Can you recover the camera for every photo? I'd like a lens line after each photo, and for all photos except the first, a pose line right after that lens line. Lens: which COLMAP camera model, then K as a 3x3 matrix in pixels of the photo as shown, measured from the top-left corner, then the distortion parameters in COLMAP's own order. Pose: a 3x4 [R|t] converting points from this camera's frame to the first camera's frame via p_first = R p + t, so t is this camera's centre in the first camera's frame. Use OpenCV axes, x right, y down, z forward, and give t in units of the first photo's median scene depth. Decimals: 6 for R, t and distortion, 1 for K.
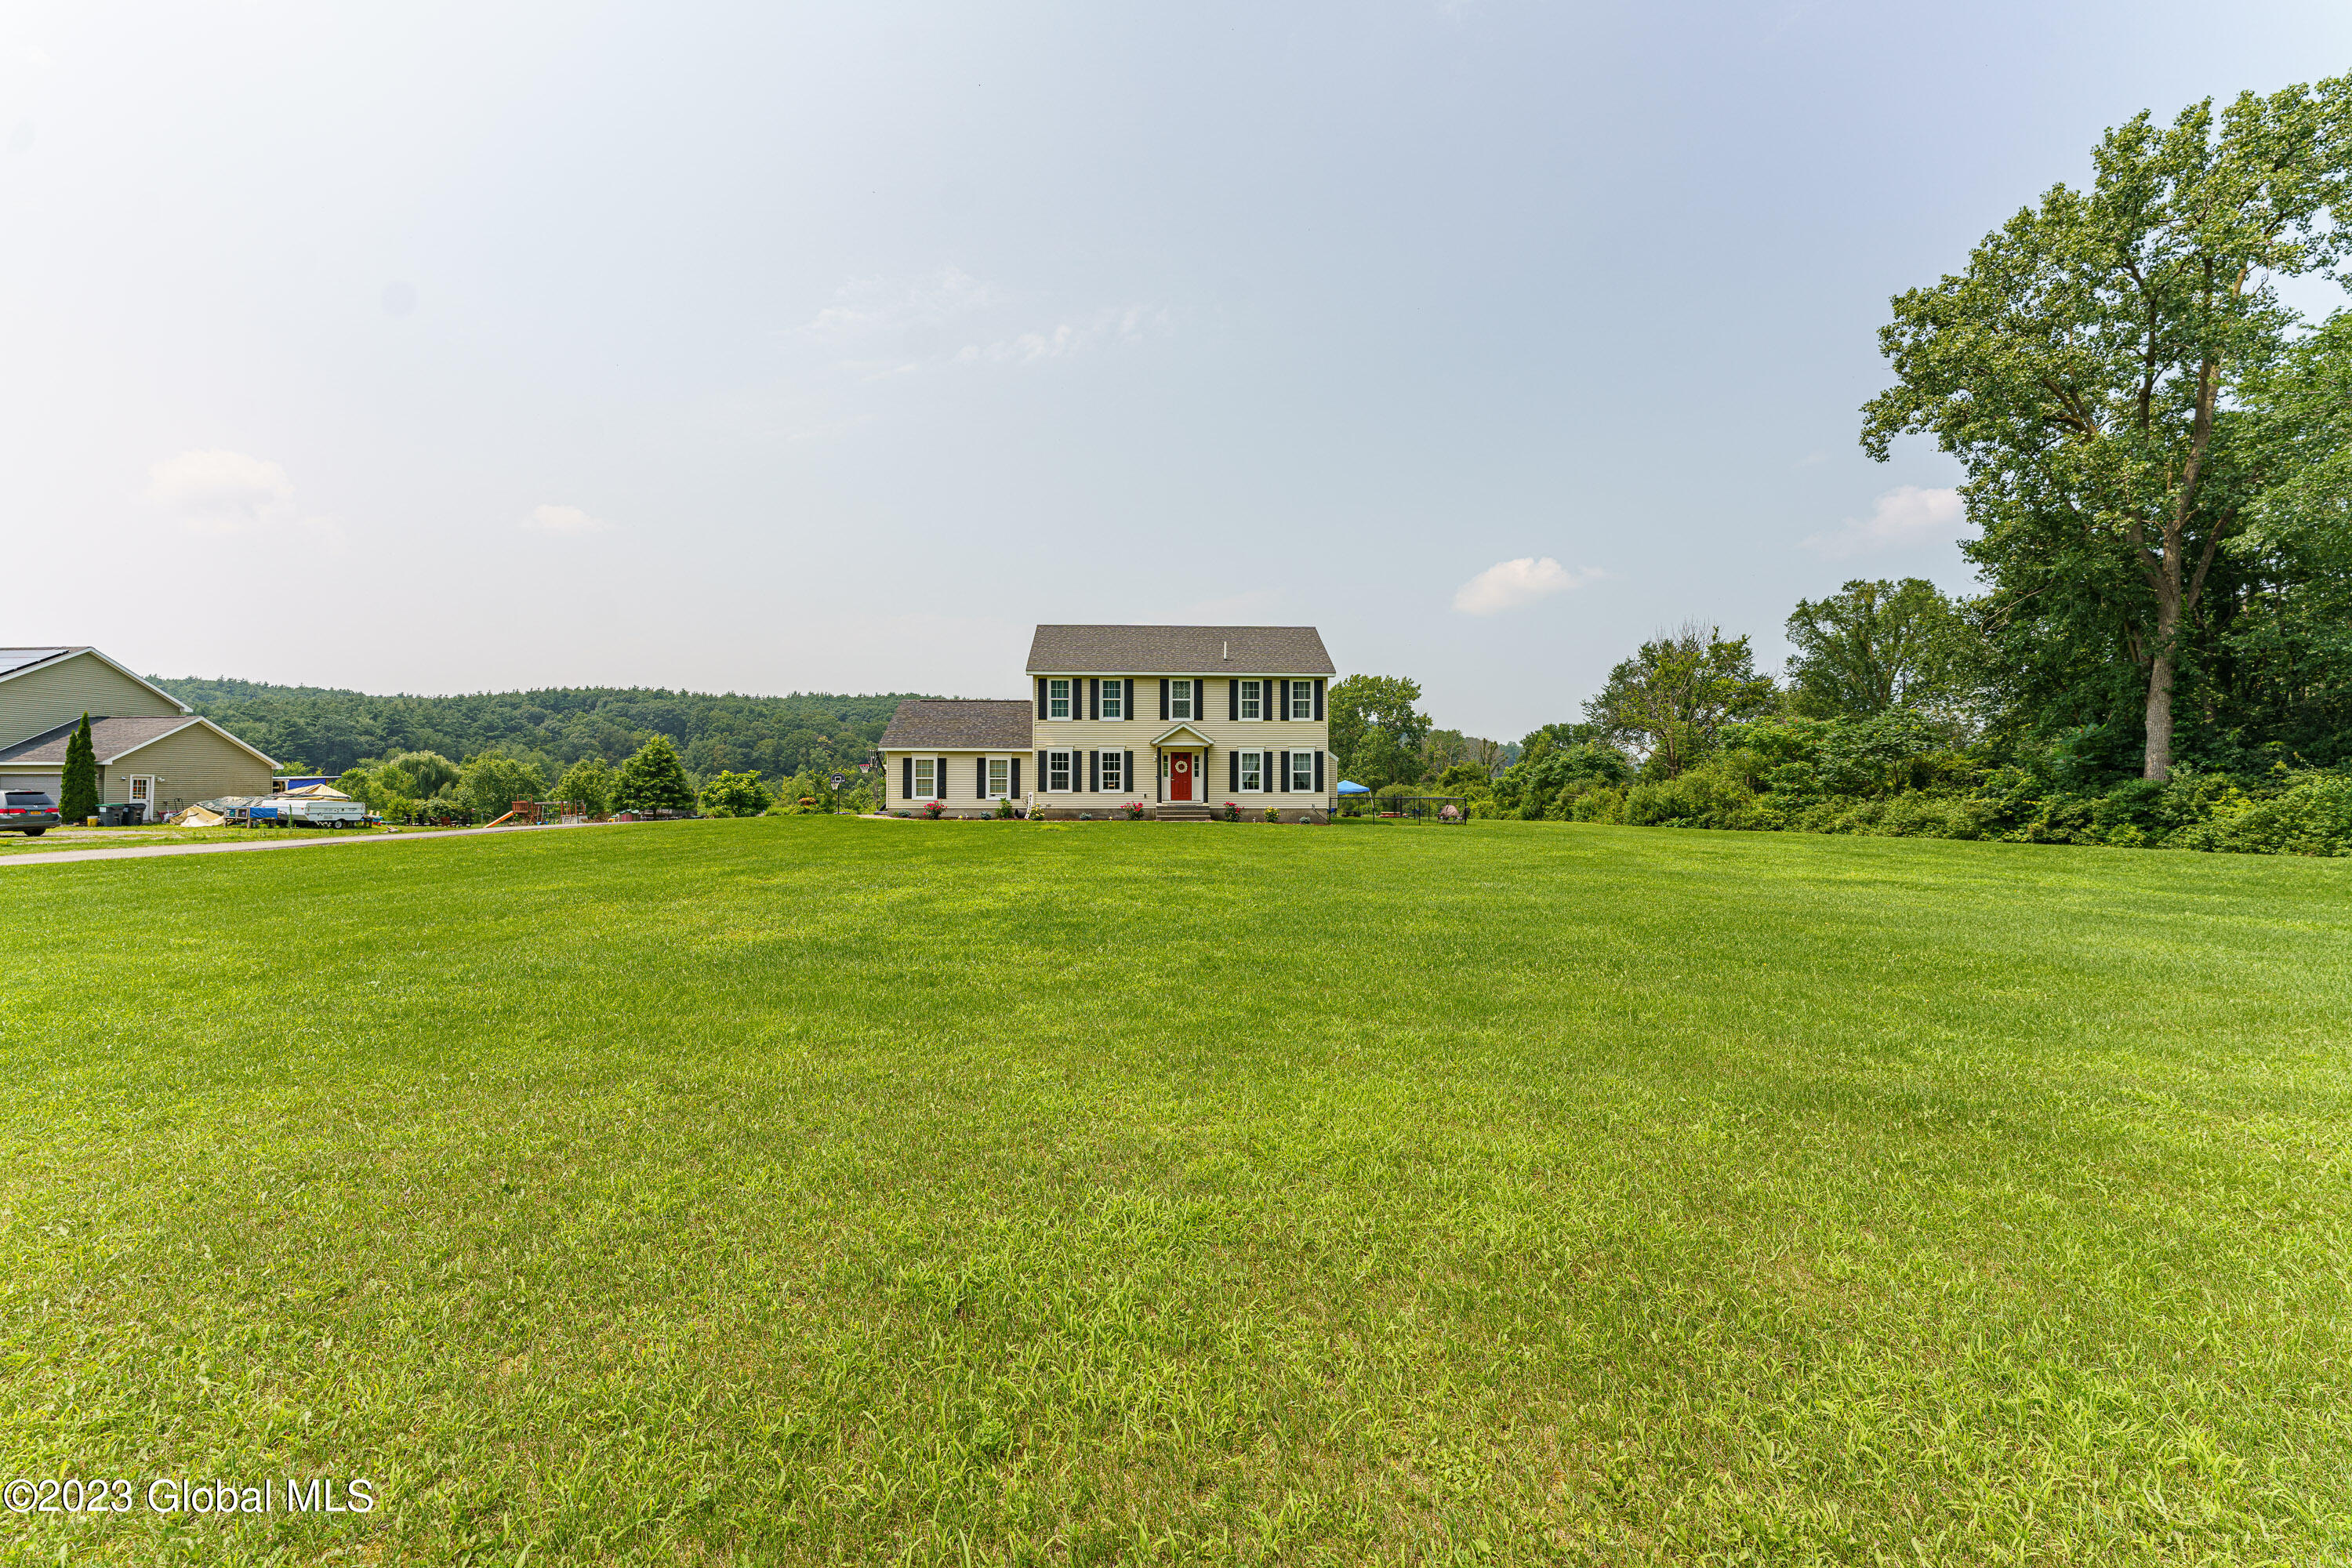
lens RADIAL K [[939.6, 0, 1172.1], [0, 939.6, 793.5], [0, 0, 1]] dist [-0.002914, 0.000694]
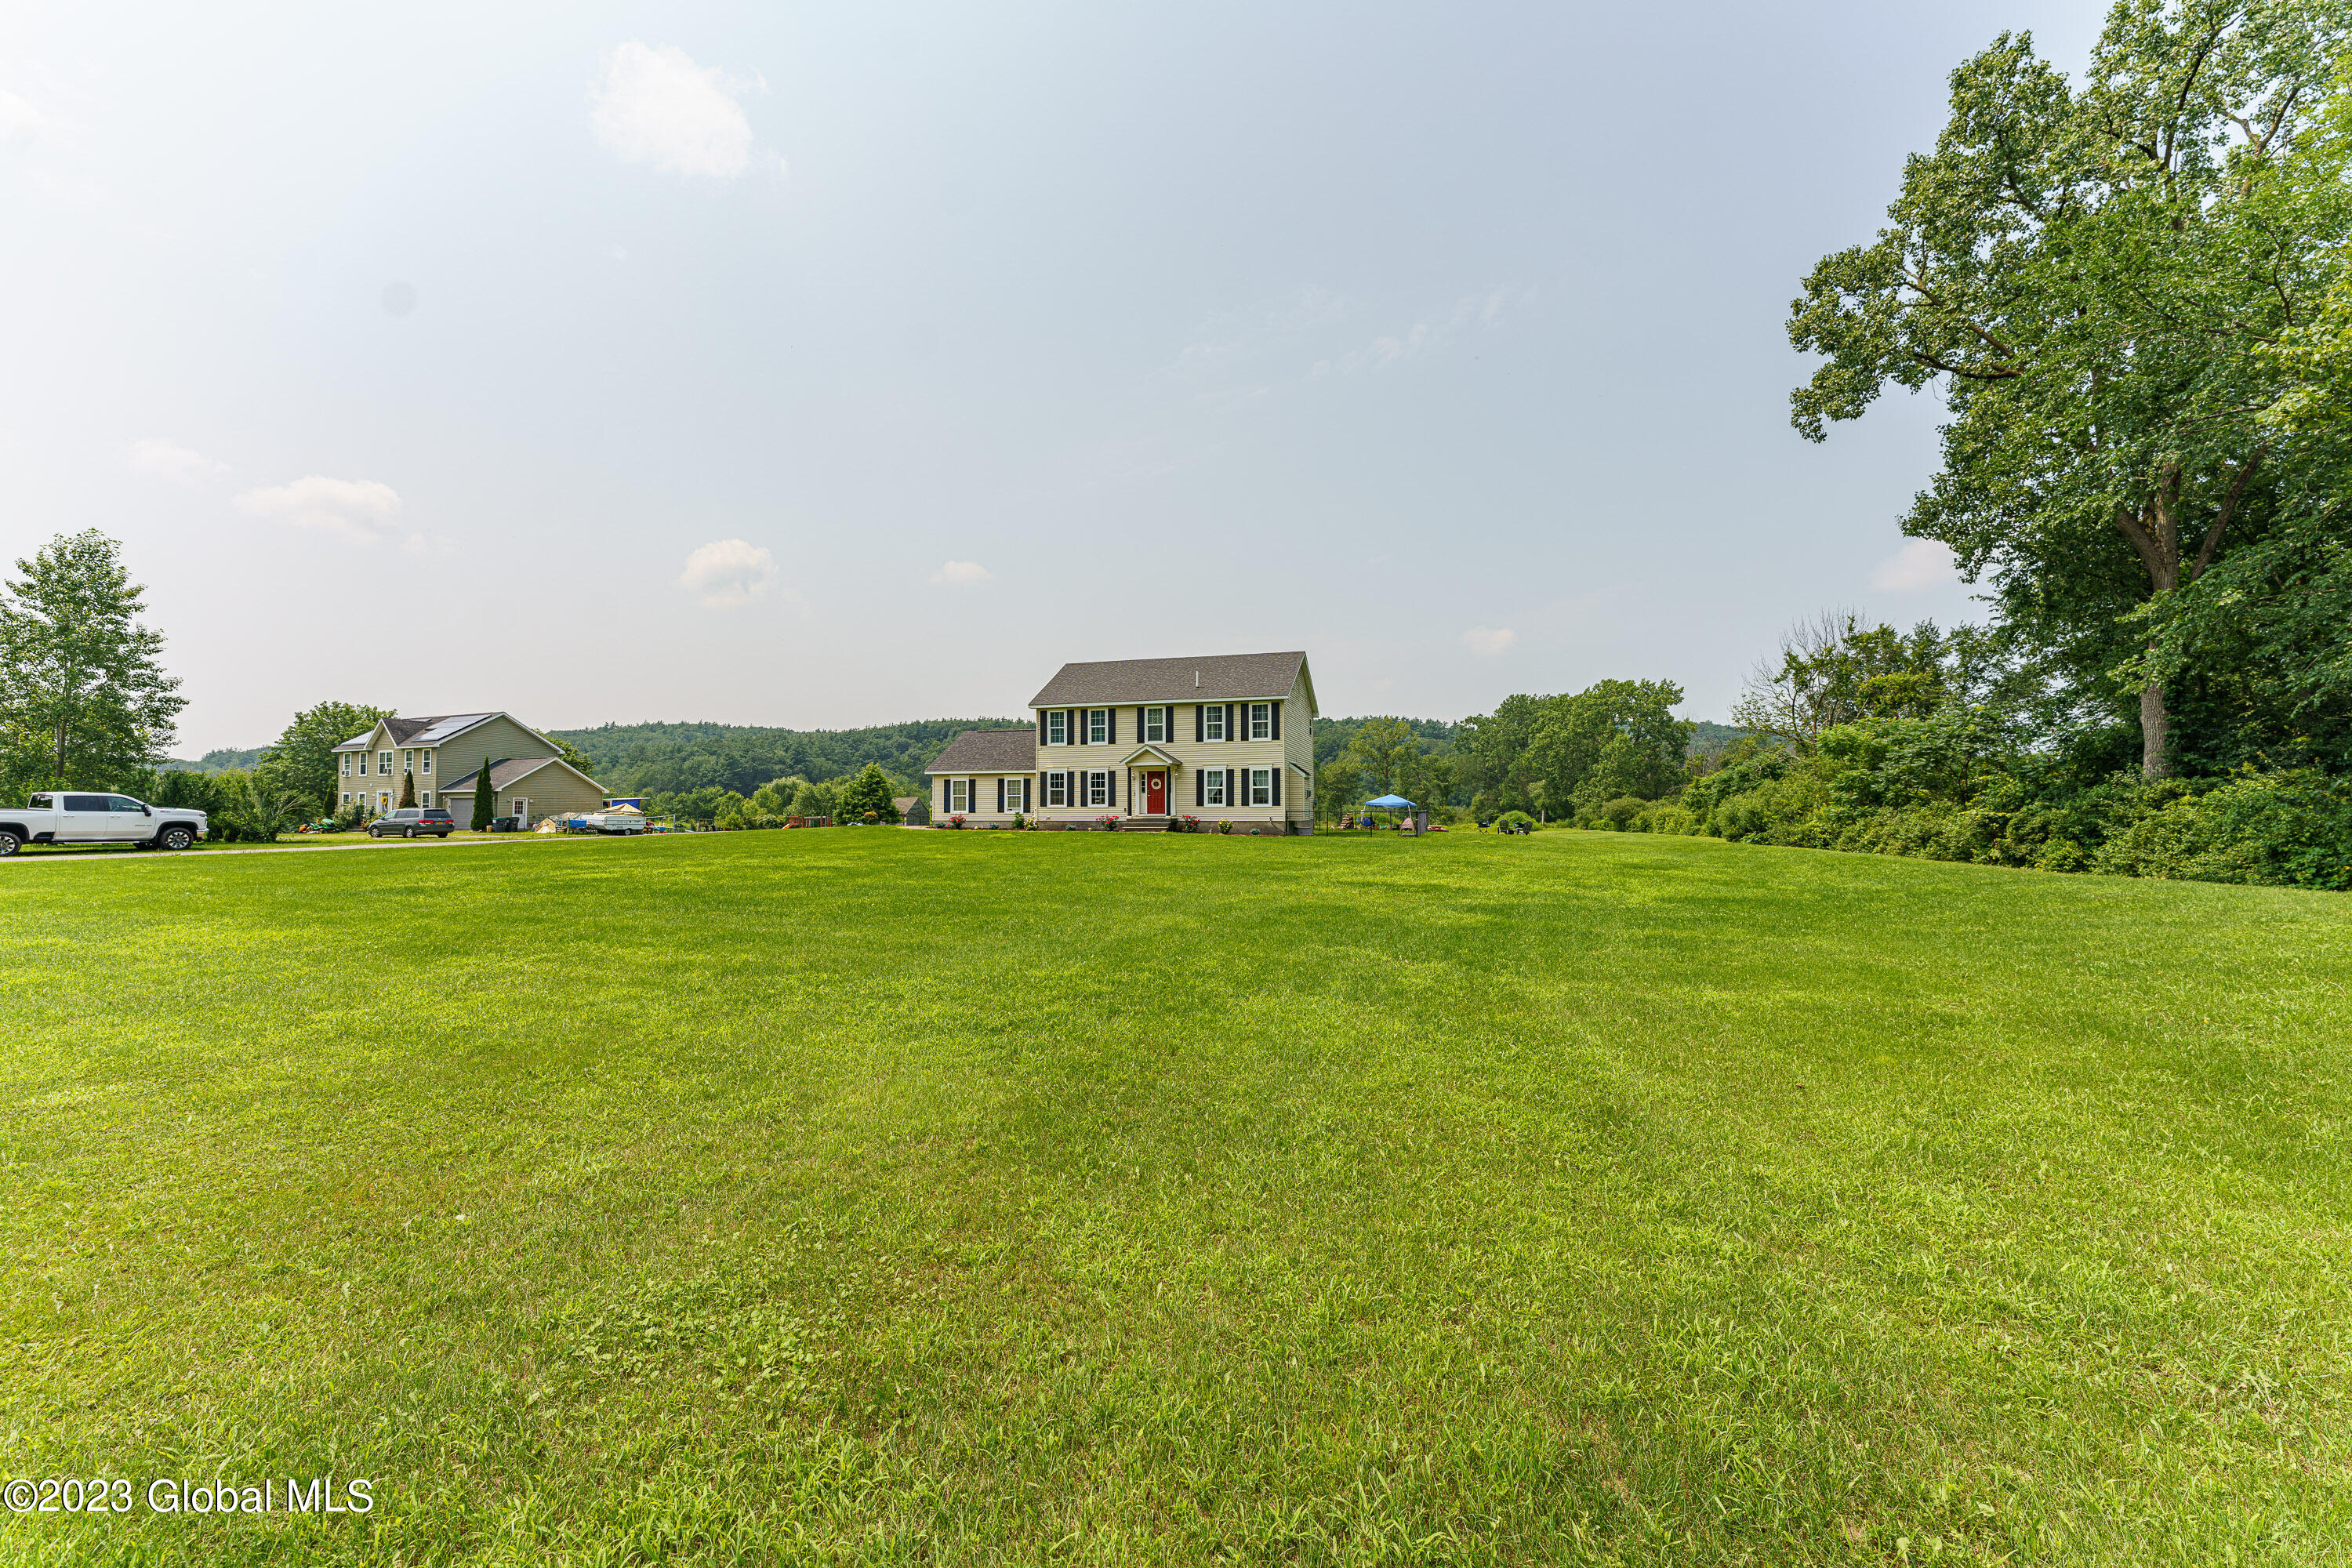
lens RADIAL K [[939.6, 0, 1176.6], [0, 939.6, 796.0], [0, 0, 1]] dist [-0.002914, 0.000694]
pose [[0.943381, -0.008067, -0.331613, 0.407102], [0.003425, 0.999888, -0.014583, 0.002510], [0.331693, 0.012622, 0.943303, -0.057856]]
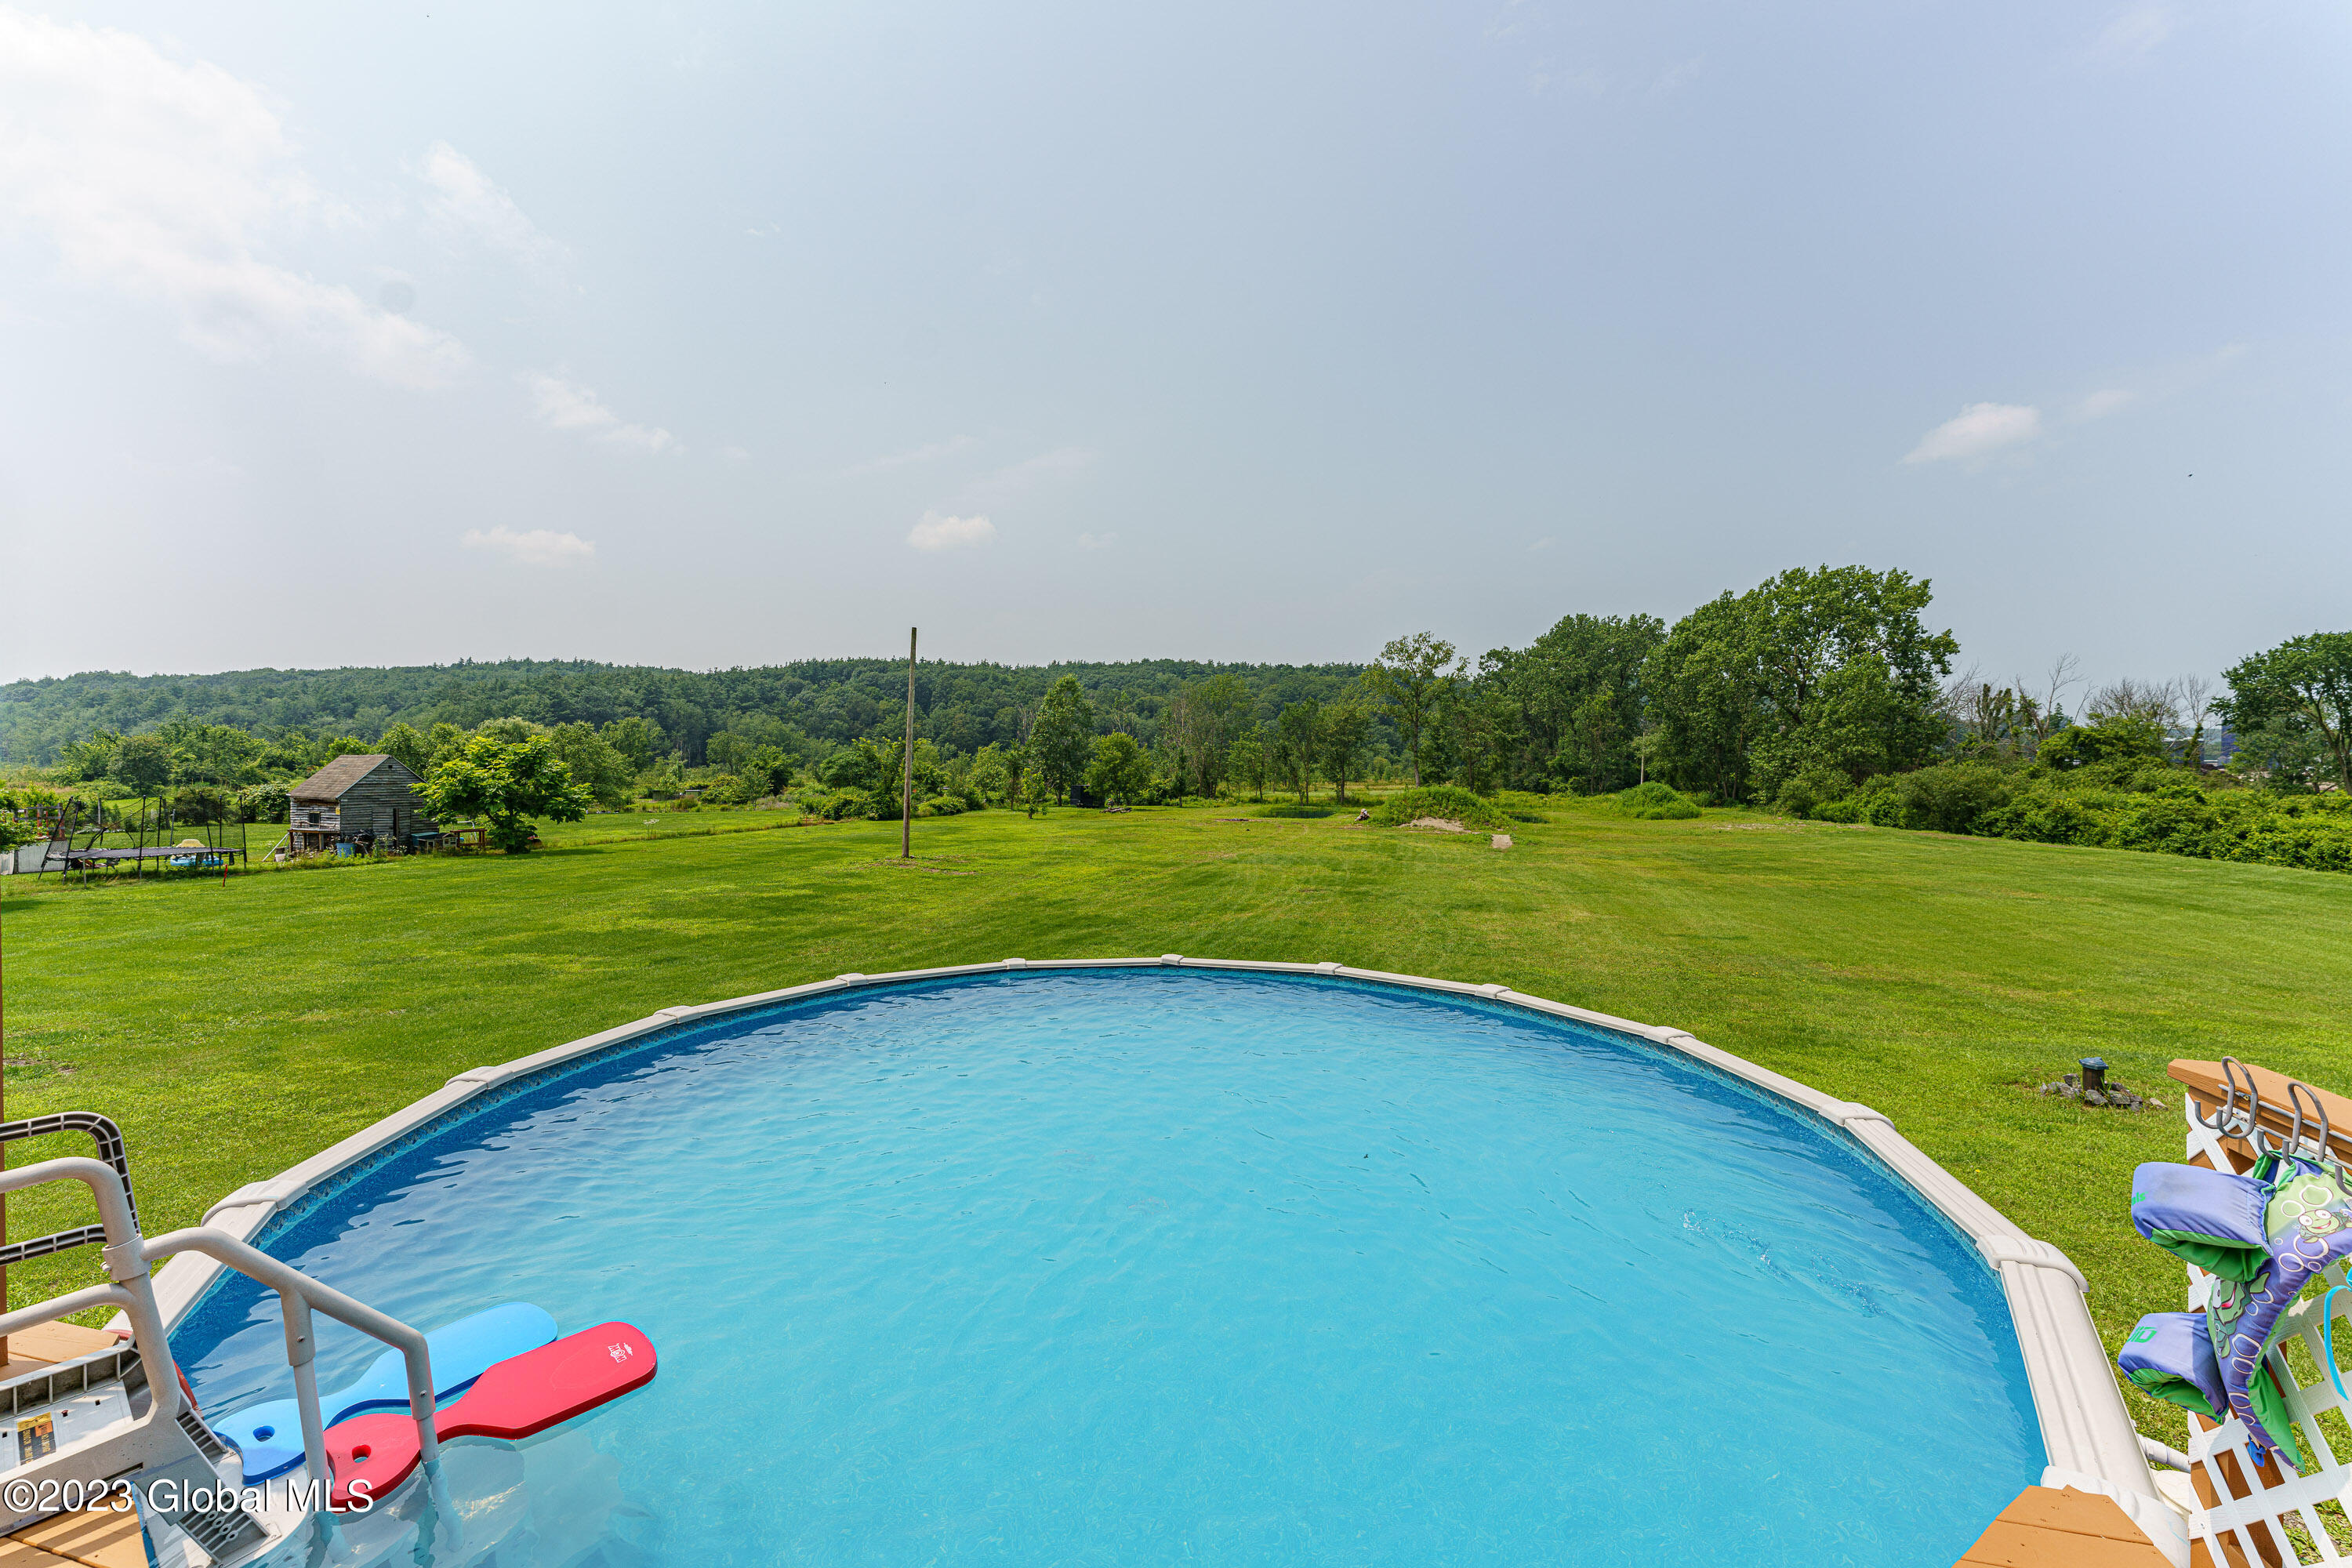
lens RADIAL K [[939.6, 0, 1169.9], [0, 939.6, 779.1], [0, 0, 1]] dist [-0.002914, 0.000694]
pose [[0.958622, 0.009164, -0.284535, -0.023091], [-0.004429, 0.999841, 0.017280, -0.023221], [0.284648, -0.015305, 0.958510, 1.365062]]
